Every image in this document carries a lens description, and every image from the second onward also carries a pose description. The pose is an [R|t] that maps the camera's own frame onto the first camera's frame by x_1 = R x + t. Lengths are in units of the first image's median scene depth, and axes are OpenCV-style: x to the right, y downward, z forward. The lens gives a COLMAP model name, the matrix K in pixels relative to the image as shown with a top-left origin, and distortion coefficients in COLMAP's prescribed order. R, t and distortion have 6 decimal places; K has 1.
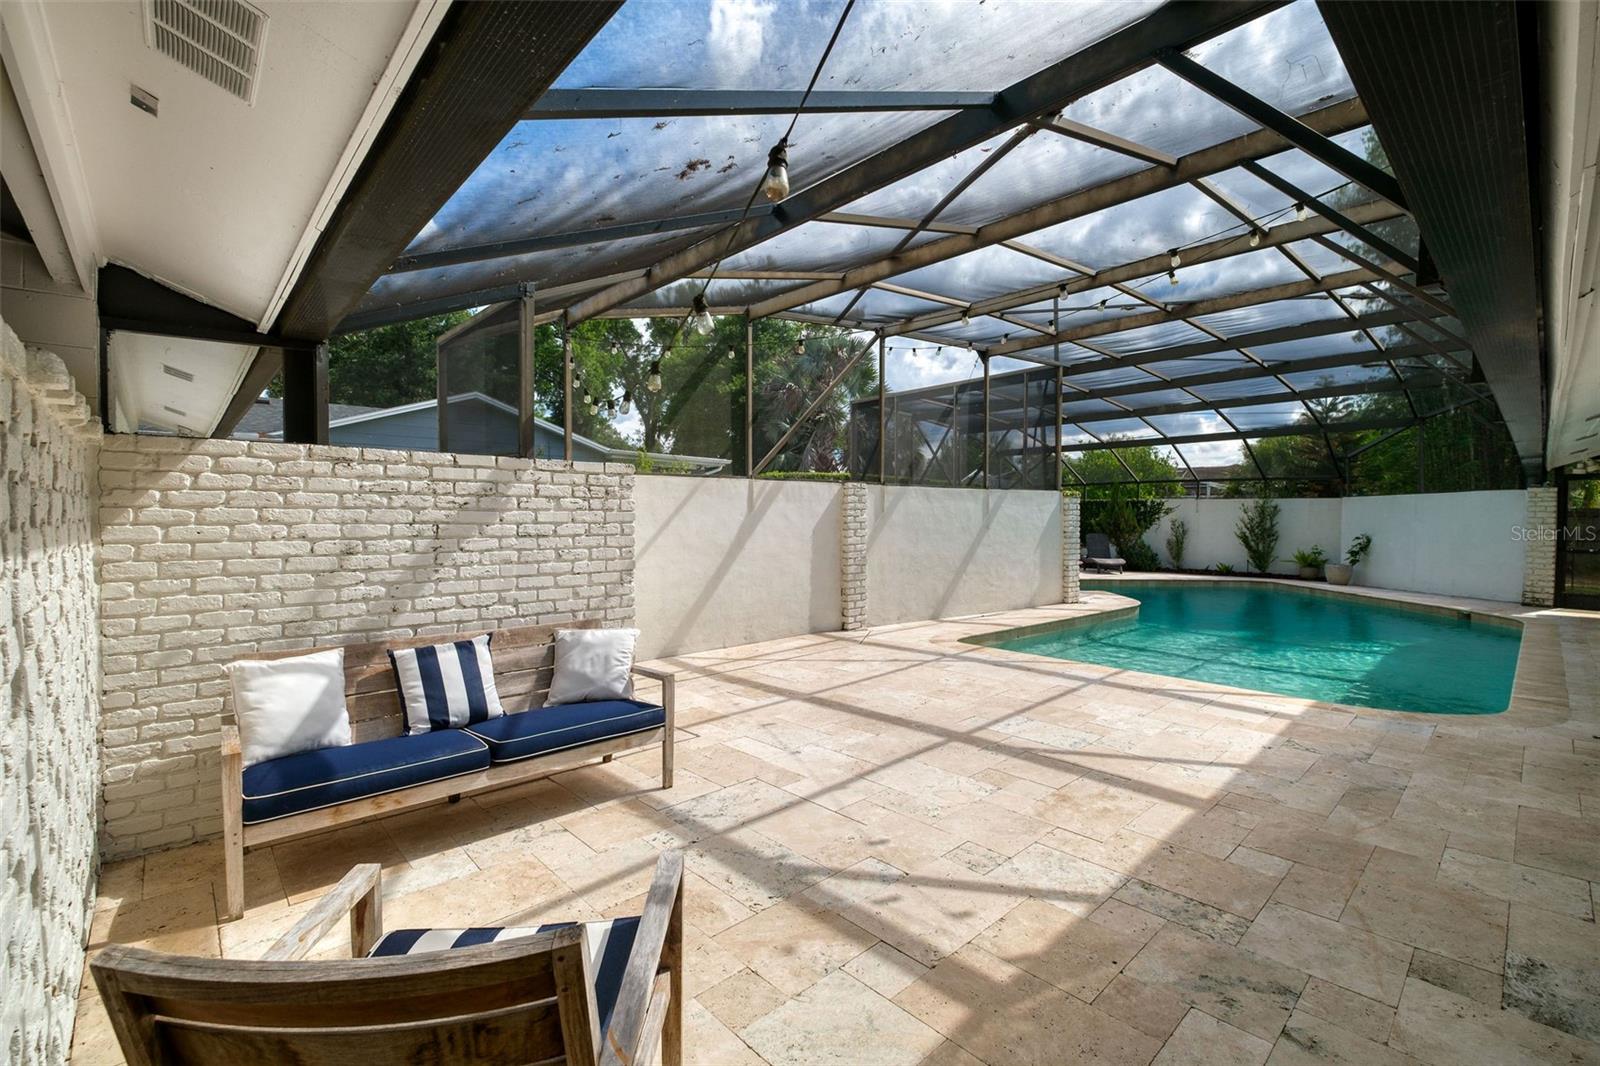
lens RADIAL K [[697.6, 0, 800.0], [0, 697.6, 533.0], [0, 0, 1]] dist [-0.010931, 0.000281]
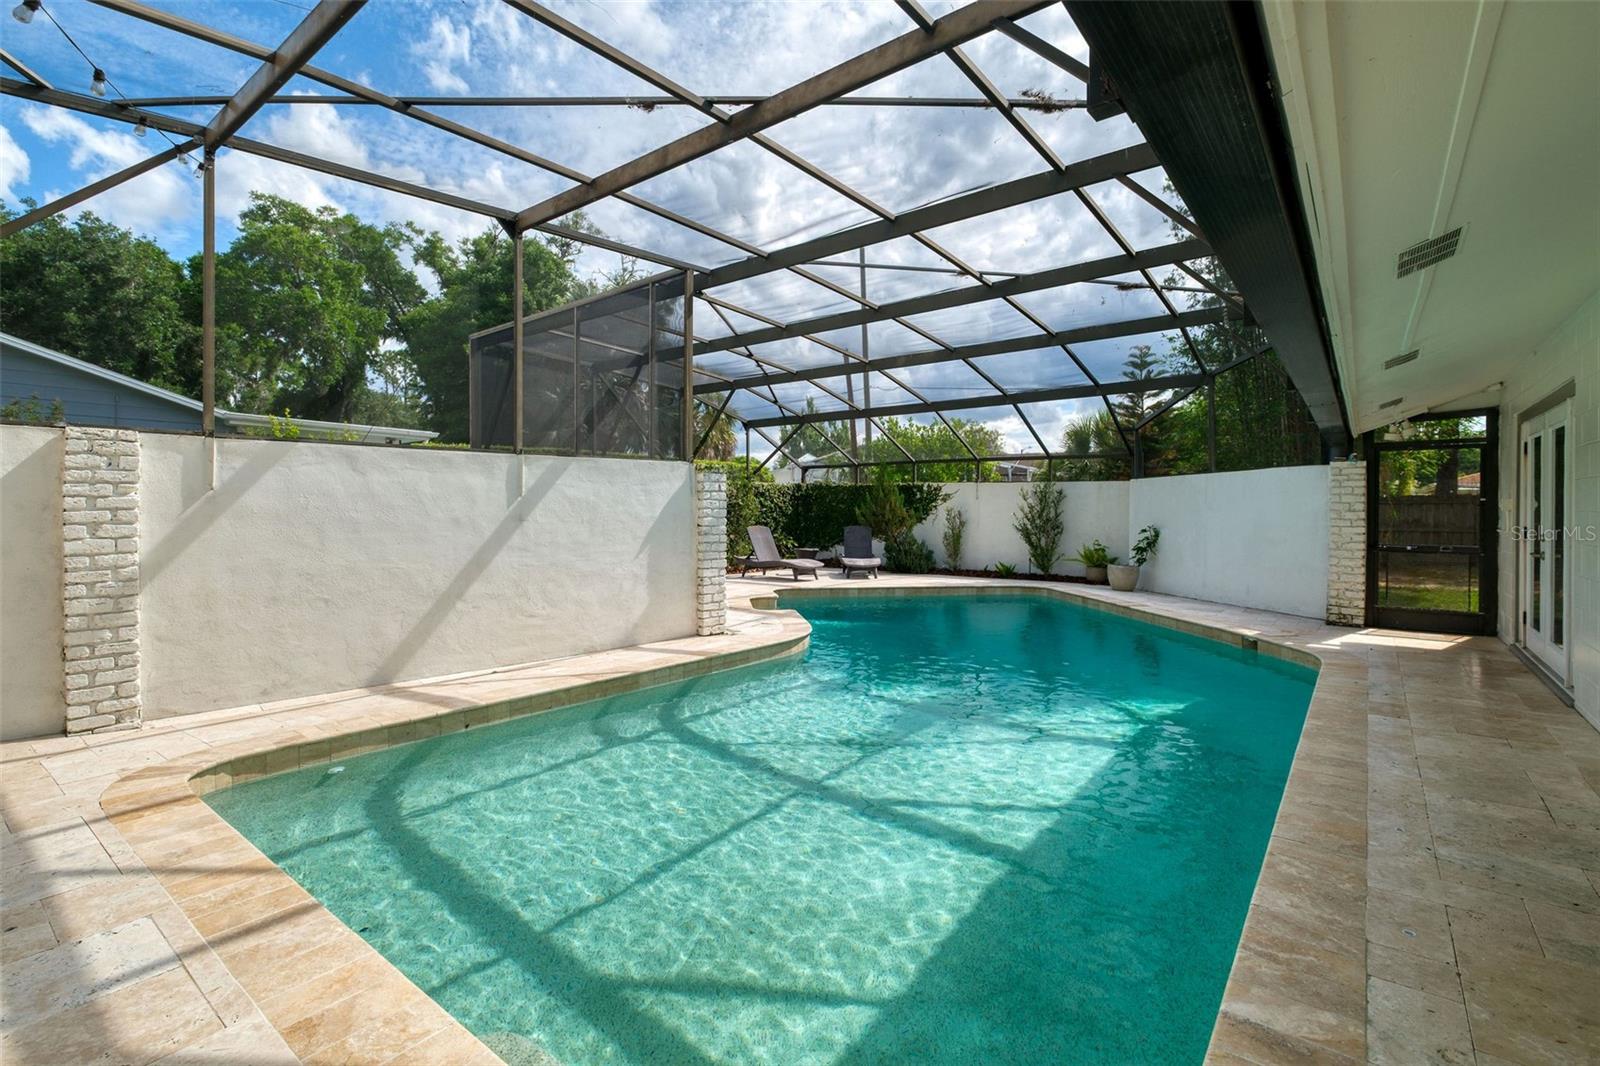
lens RADIAL K [[725.7, 0, 798.6], [0, 725.7, 512.8], [0, 0, 1]] dist [0.001783, -0.000040]
pose [[0.987348, -0.002246, 0.158550, 0.362335], [0.004952, 0.999849, -0.016678, -0.001336], [-0.158489, 0.017252, 0.987210, 0.317868]]
